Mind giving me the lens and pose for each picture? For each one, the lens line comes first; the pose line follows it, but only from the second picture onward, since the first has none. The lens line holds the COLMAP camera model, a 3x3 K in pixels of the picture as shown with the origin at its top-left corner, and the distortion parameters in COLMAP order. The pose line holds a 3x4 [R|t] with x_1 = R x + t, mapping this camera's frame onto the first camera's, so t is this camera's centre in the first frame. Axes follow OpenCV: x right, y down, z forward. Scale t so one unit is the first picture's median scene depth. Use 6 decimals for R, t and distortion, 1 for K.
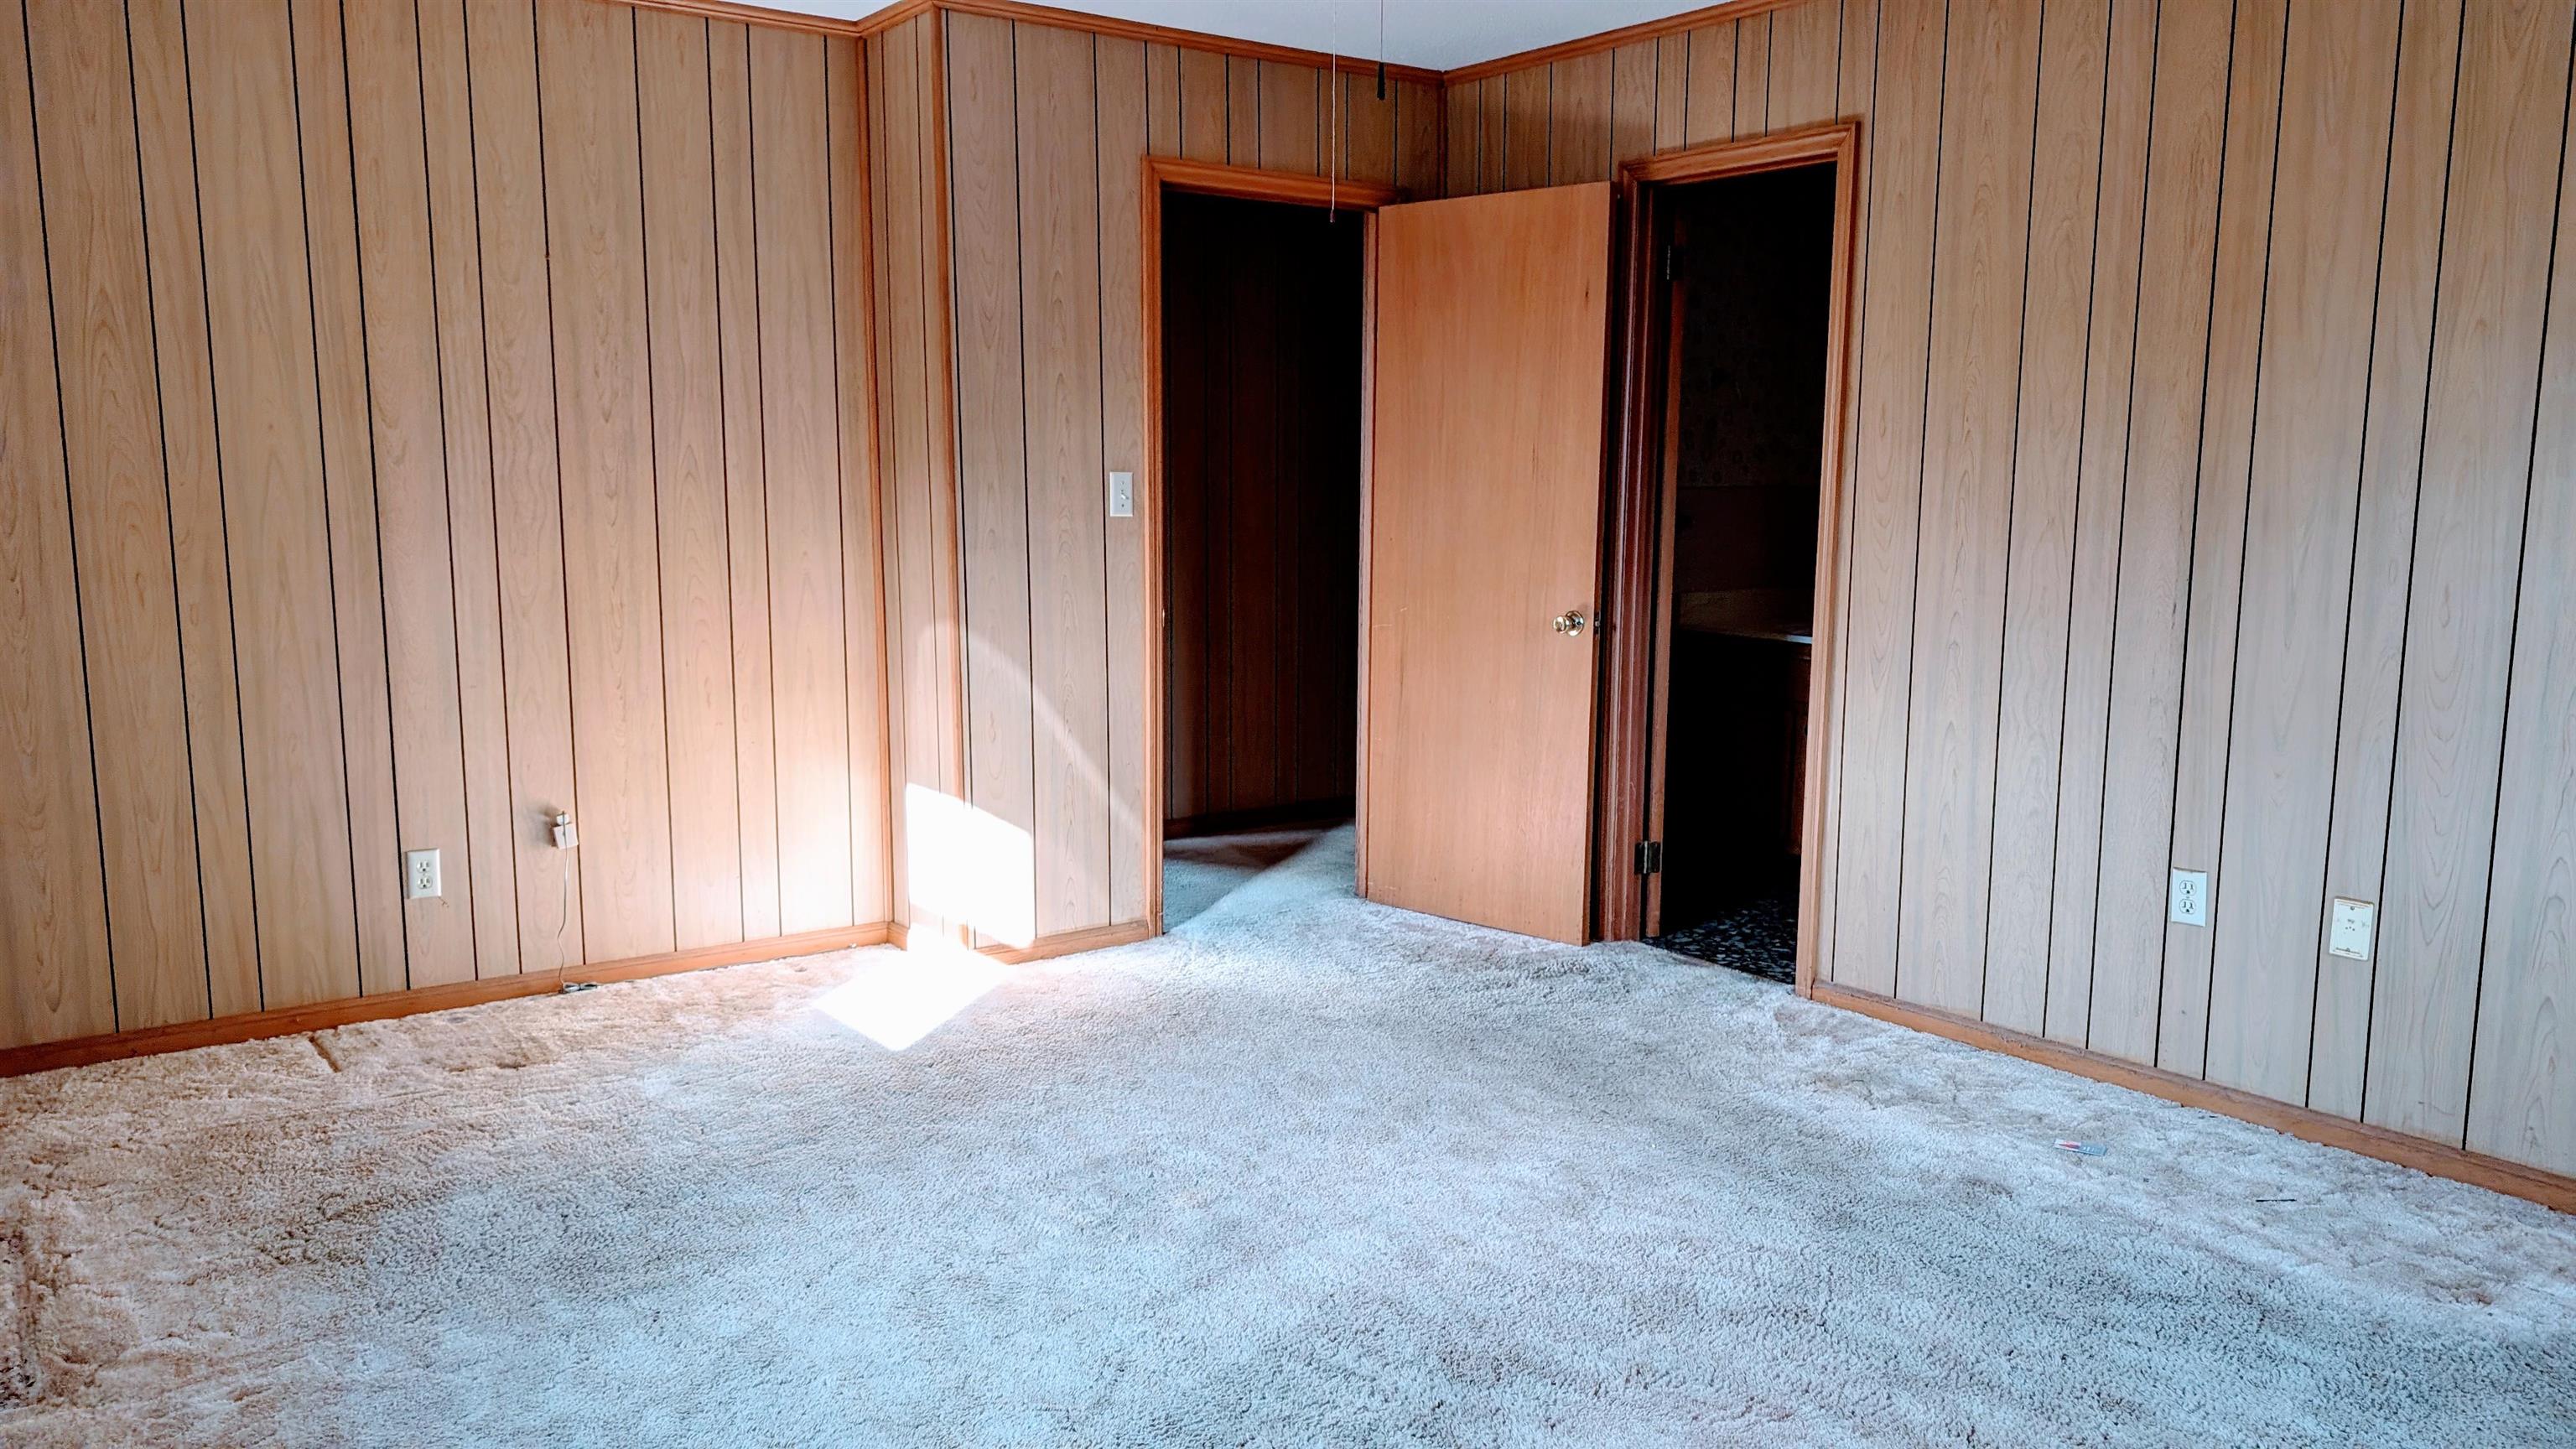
lens RADIAL K [[1879.0, 0, 1288.0], [0, 1879.0, 724.5], [0, 0, 1]] dist [0.075366, -0.138531]
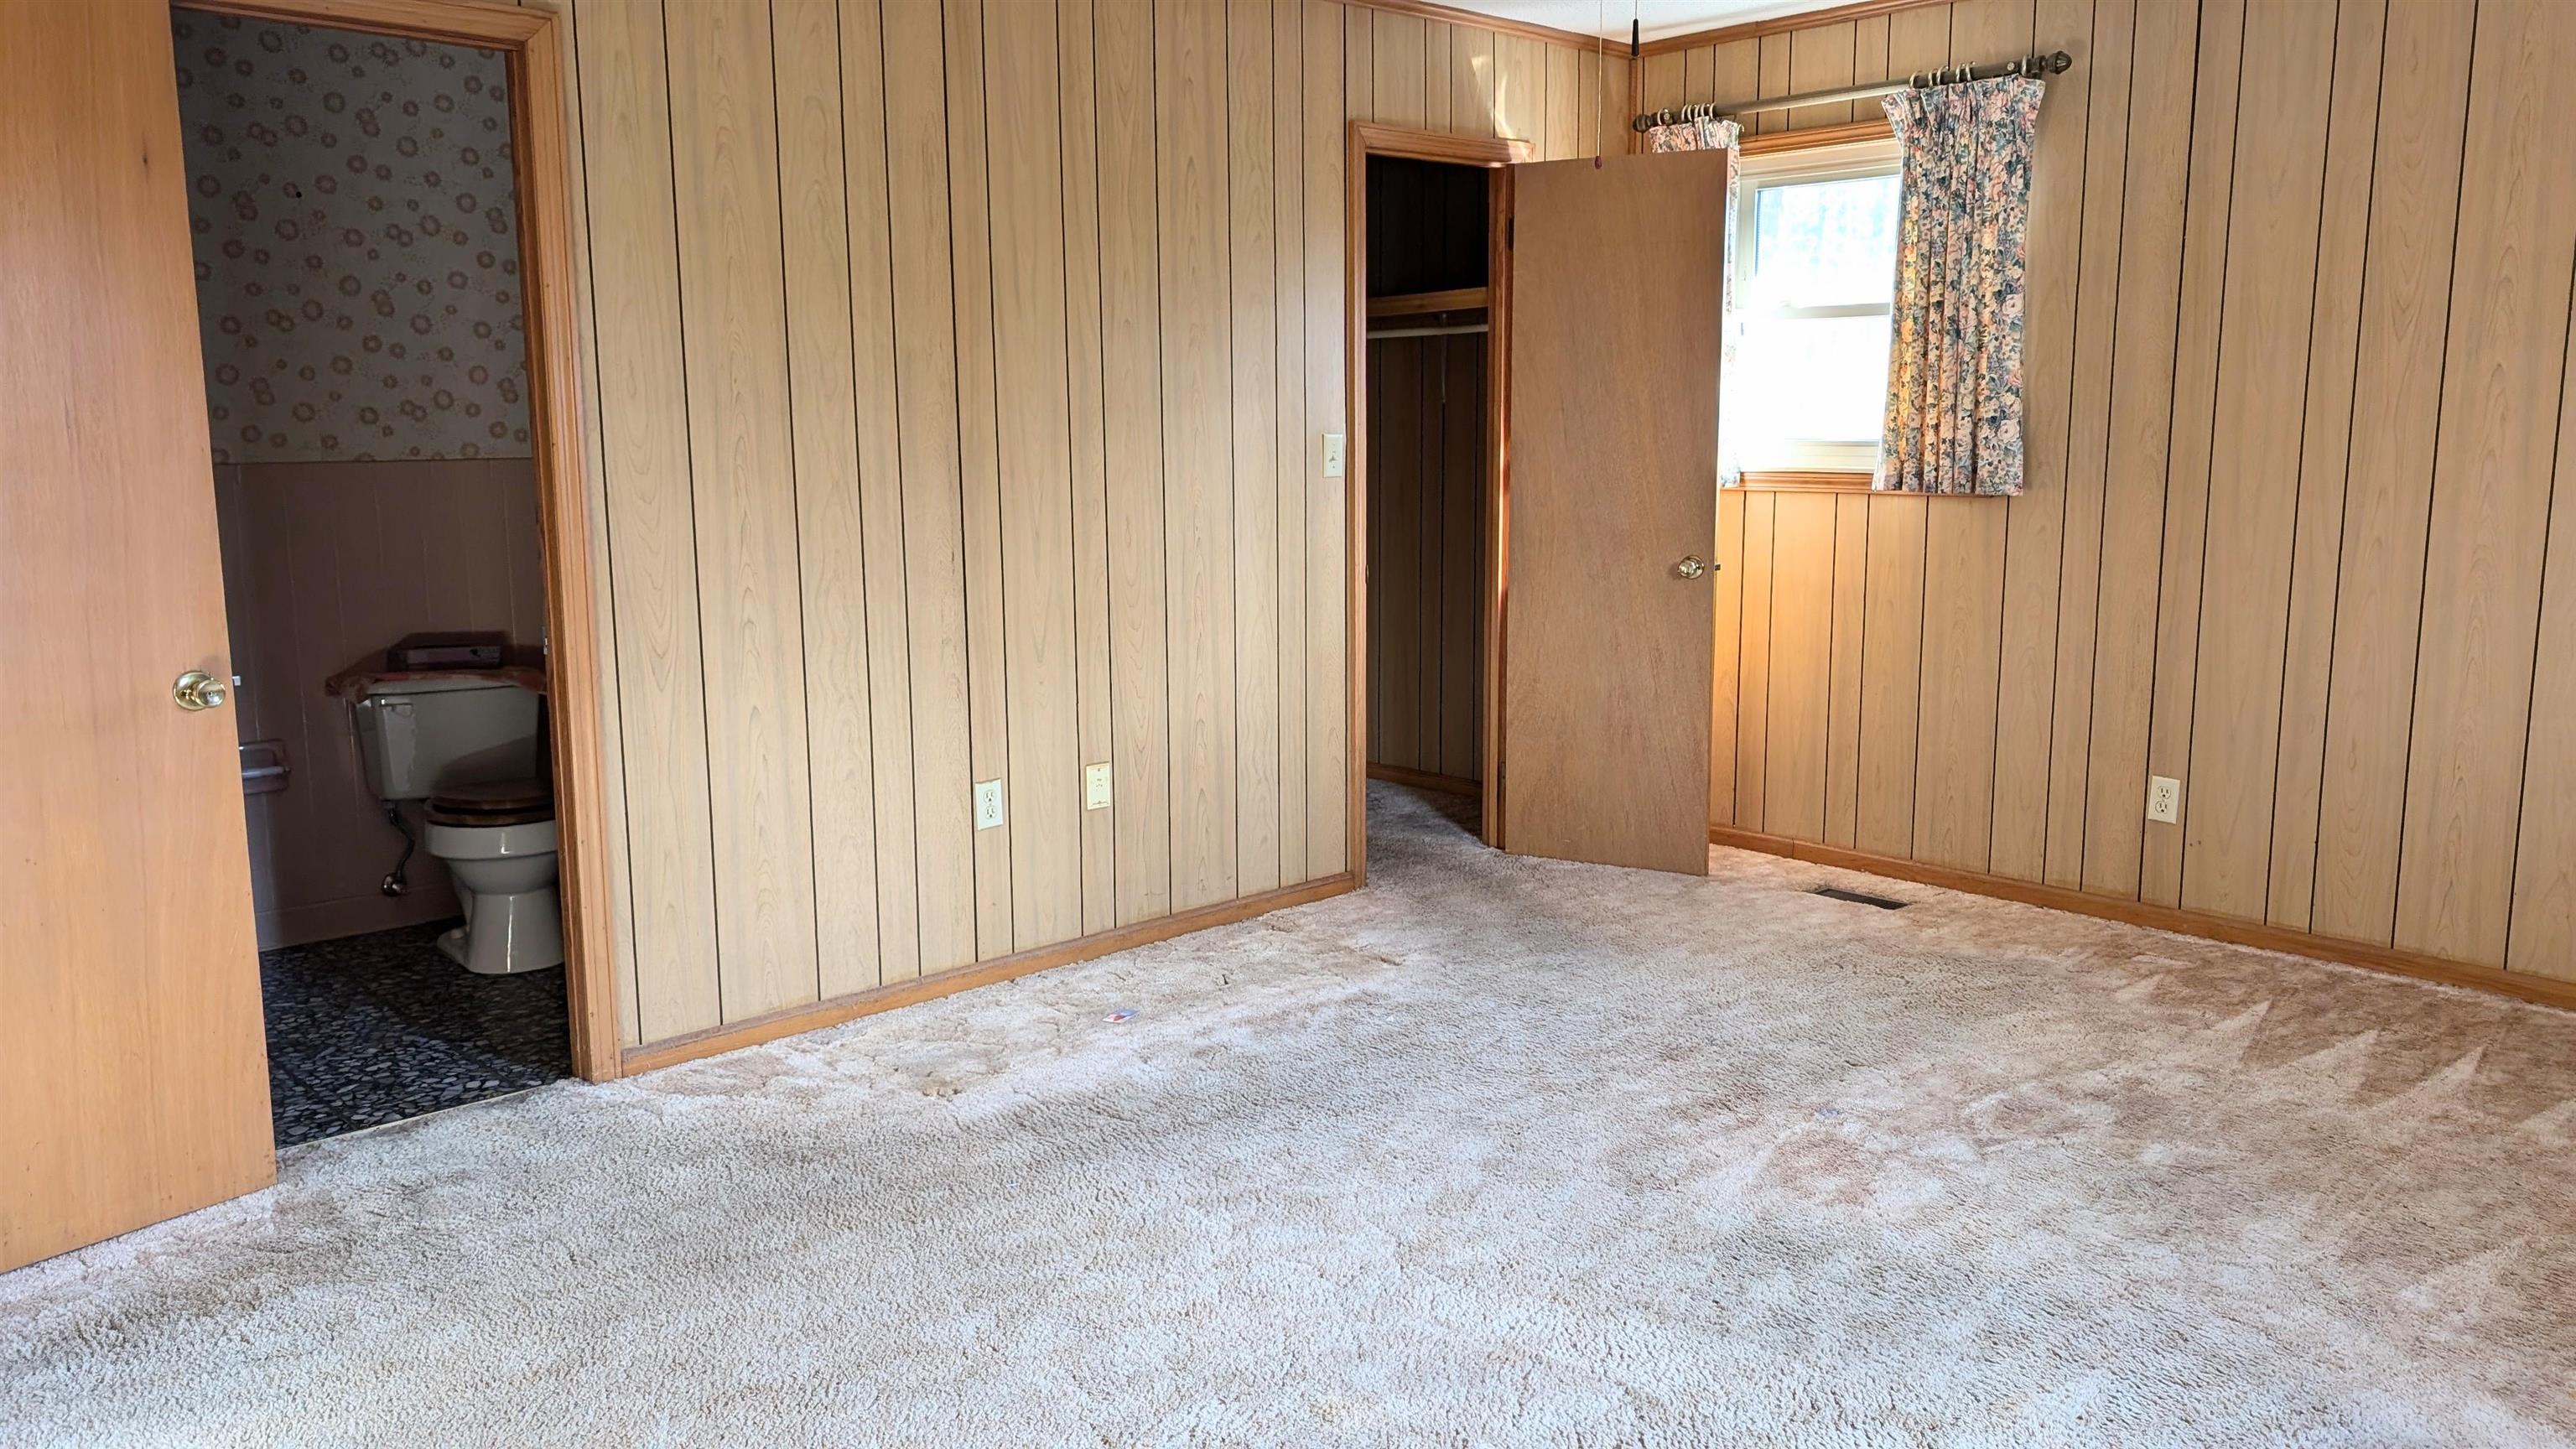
lens RADIAL K [[1751.8, 0, 1288.0], [0, 1751.8, 724.5], [0, 0, 1]] dist [-0.037801, -0.000758]
pose [[-0.119876, -0.157040, 0.980290, -0.561825], [0.148775, 0.973419, 0.174133, -0.110476], [-0.981578, 0.166716, -0.093326, 0.885259]]
